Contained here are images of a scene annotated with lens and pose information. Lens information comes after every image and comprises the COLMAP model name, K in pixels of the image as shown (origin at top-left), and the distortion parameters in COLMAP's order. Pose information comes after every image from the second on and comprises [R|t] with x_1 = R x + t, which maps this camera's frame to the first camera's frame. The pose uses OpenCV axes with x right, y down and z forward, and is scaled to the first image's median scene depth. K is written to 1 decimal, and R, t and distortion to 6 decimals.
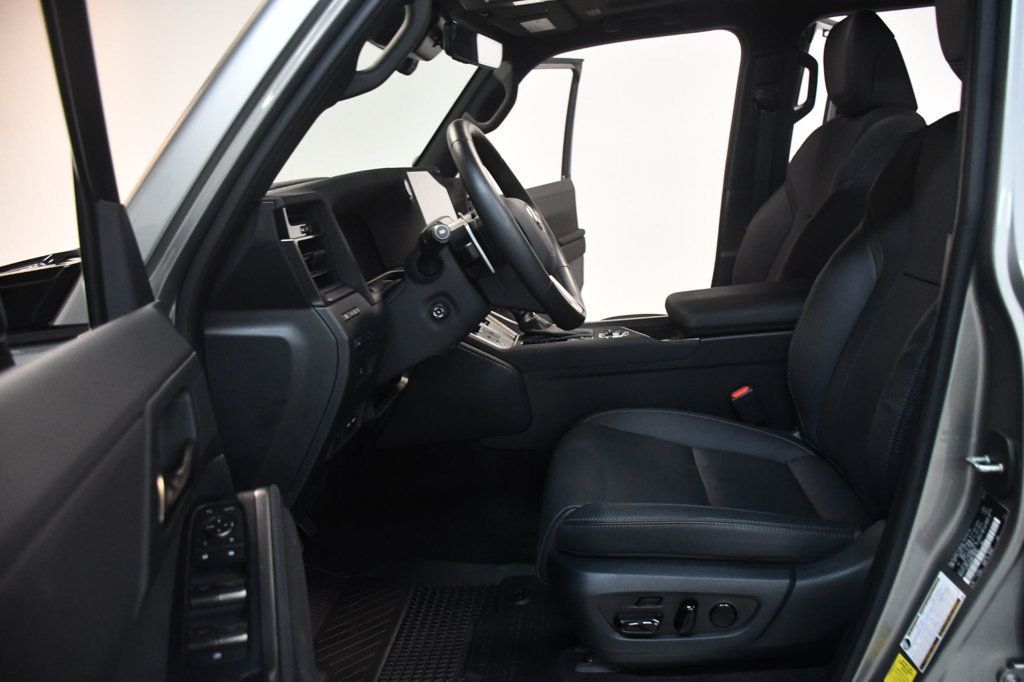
lens RADIAL K [[802.9, 0, 508.9], [0, 802.9, 340.4], [0, 0, 1]] dist [-0.127805, 0.048778]
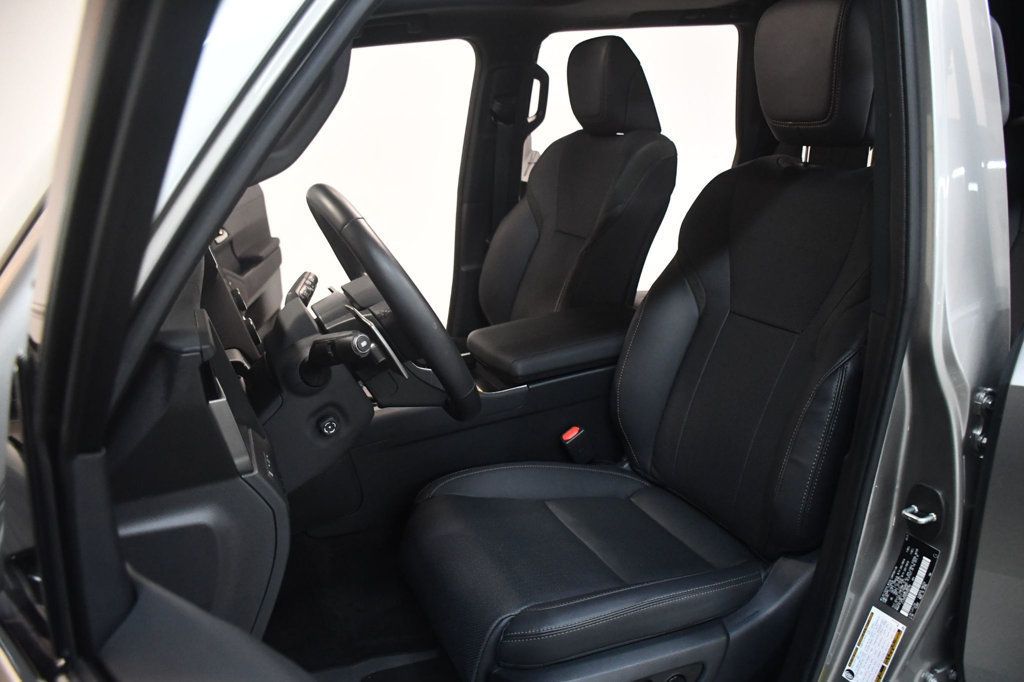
lens RADIAL K [[802.9, 0, 512.2], [0, 802.9, 351.2], [0, 0, 1]] dist [-0.127805, 0.048778]
pose [[0.875286, -0.119606, 0.468582, -0.323497], [0.091398, 0.992384, 0.082580, -0.177412], [-0.474890, -0.029453, 0.879552, 0.214368]]
